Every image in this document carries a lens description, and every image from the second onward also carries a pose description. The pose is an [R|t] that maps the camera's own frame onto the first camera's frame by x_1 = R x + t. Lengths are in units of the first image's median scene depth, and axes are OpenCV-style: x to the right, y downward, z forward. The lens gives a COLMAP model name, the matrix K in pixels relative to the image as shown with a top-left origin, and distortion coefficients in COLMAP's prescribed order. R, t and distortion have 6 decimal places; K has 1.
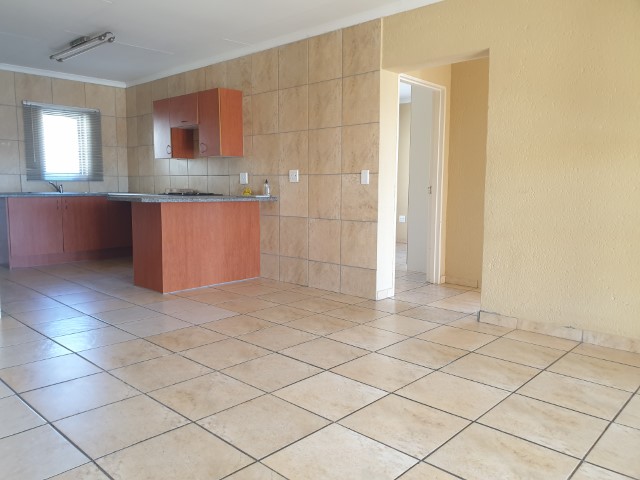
lens RADIAL K [[506.3, 0, 319.7], [0, 506.3, 238.8], [0, 0, 1]] dist [0.058960, -0.042805]
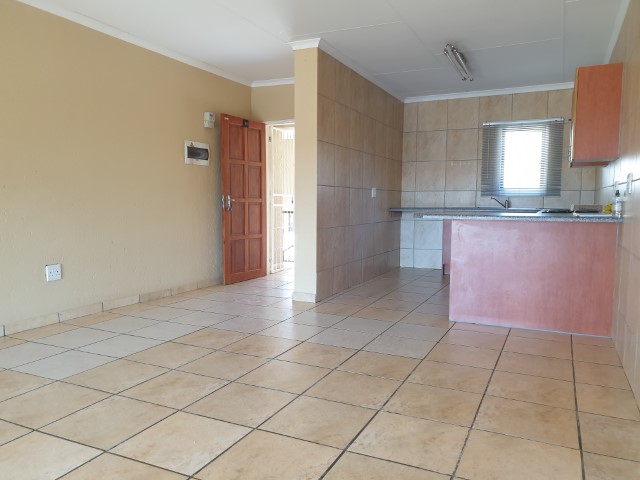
lens RADIAL K [[506.3, 0, 318.2], [0, 506.3, 240.7], [0, 0, 1]] dist [0.058960, -0.042805]
pose [[0.292308, 0.082455, -0.952763, 0.357467], [-0.105921, 0.992938, 0.053435, -0.042467], [0.950440, 0.085298, 0.298977, 0.370226]]
